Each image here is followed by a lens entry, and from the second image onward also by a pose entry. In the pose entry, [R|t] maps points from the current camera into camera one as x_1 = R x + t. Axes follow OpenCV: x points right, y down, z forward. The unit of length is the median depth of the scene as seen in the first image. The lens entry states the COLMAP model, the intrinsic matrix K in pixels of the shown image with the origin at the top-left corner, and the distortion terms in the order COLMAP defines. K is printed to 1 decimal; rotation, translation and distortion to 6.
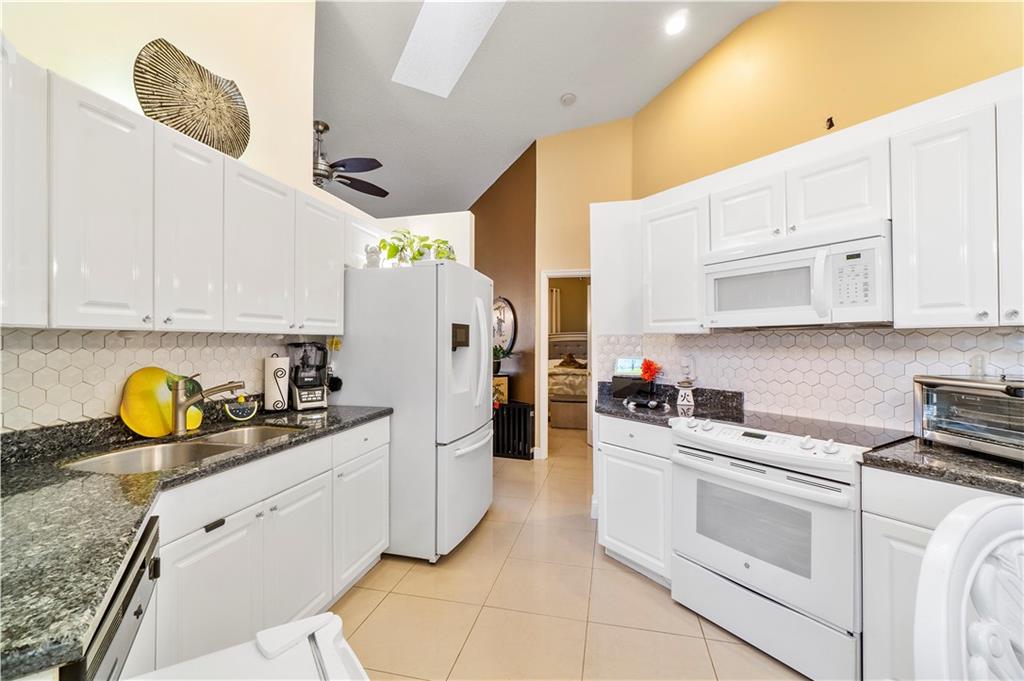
lens RADIAL K [[437.2, 0, 506.0], [0, 437.2, 336.5], [0, 0, 1]] dist [-0.002369, 0.000031]
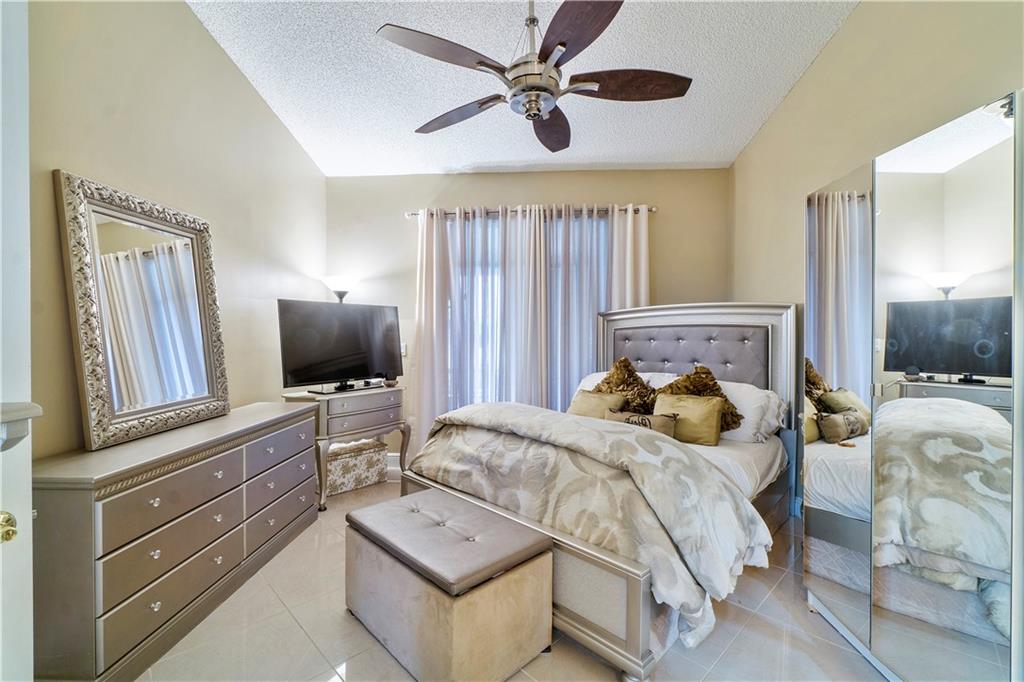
lens RADIAL K [[437.2, 0, 506.0], [0, 437.2, 337.0], [0, 0, 1]] dist [-0.002369, 0.000031]
pose [[0.837443, -0.002881, -0.546517, 0.317756], [0.014597, 0.999747, 0.017098, 0.014639], [0.546330, -0.022296, 0.837273, 0.745533]]
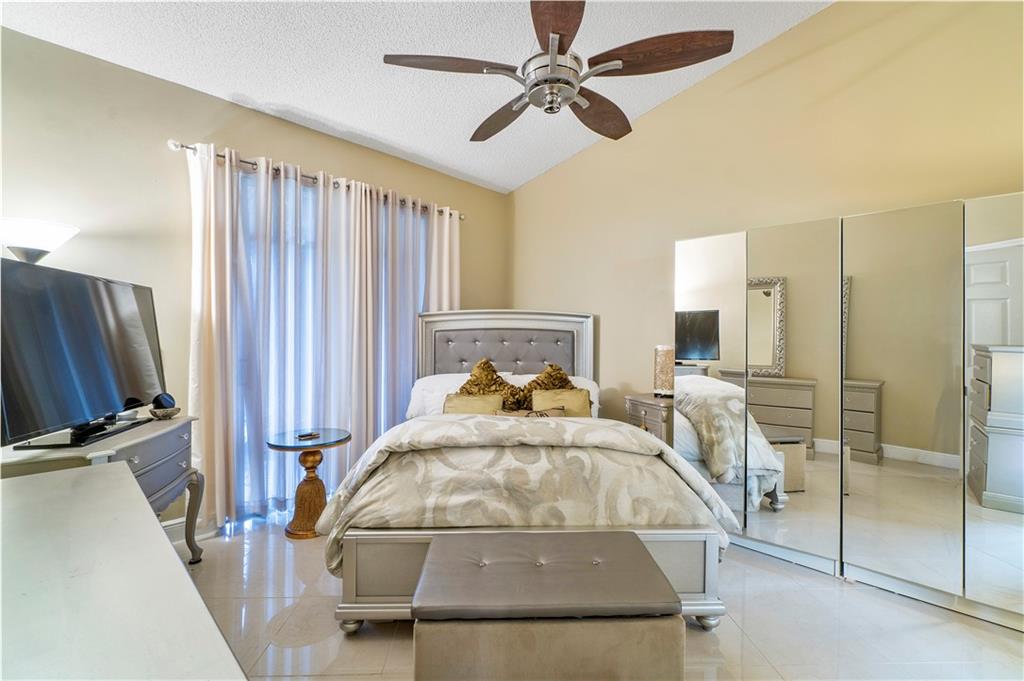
lens RADIAL K [[437.2, 0, 506.0], [0, 437.2, 336.5], [0, 0, 1]] dist [-0.002369, 0.000031]
pose [[0.967362, 0.003493, 0.253374, 0.076062], [-0.007760, 0.999844, 0.015844, 0.014026], [-0.253279, -0.017293, 0.967239, 0.736343]]
